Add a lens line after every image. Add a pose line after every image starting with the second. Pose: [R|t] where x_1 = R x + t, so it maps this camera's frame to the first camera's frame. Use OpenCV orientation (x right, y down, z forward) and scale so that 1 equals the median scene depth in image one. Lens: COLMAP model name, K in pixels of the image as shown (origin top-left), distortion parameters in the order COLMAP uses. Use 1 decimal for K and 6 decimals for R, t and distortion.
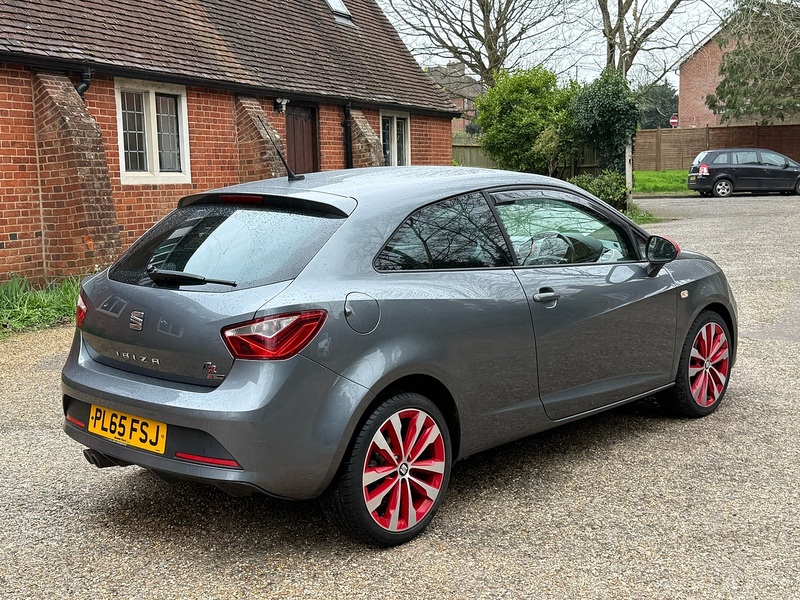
lens RADIAL K [[1024.7, 0, 400.0], [0, 1024.7, 300.0], [0, 0, 1]] dist [0.187219, -0.408297]
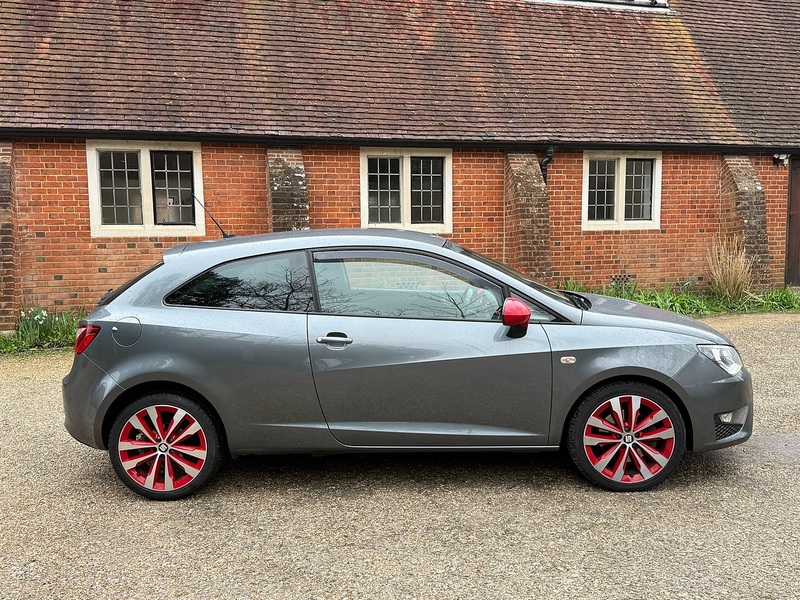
lens RADIAL K [[764.9, 0, 400.0], [0, 764.9, 300.0], [0, 0, 1]] dist [0.174474, -0.393446]
pose [[0.659685, 0.085095, -0.746709, 0.357402], [-0.092951, 0.995179, 0.031293, -0.035446], [0.745772, 0.048764, 0.664415, 0.192234]]
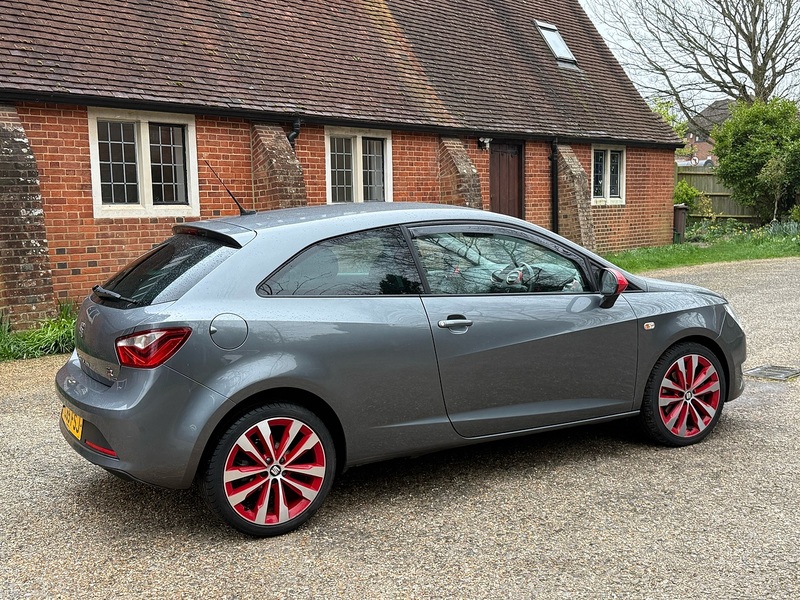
lens RADIAL K [[890.6, 0, 400.0], [0, 890.6, 300.0], [0, 0, 1]] dist [0.192605, -0.431800]
pose [[0.949230, 0.034452, -0.312690, 0.158921], [-0.037826, 0.999273, -0.004729, -0.008816], [0.312300, 0.016317, 0.949843, 0.035304]]
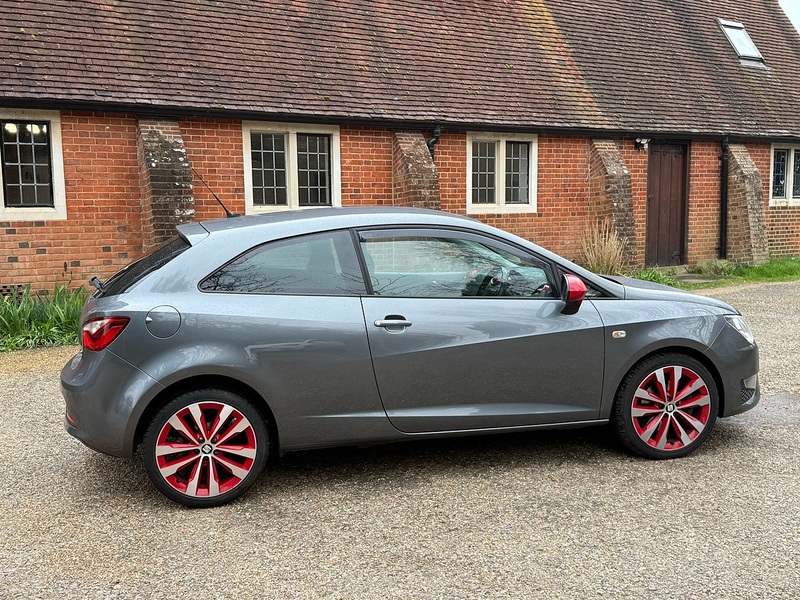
lens RADIAL K [[830.5, 0, 400.0], [0, 830.5, 300.0], [0, 0, 1]] dist [0.208505, -0.505164]
pose [[0.828537, 0.069419, -0.555615, 0.275351], [-0.070877, 0.997306, 0.018912, -0.019534], [0.555431, 0.023711, 0.831225, 0.098215]]
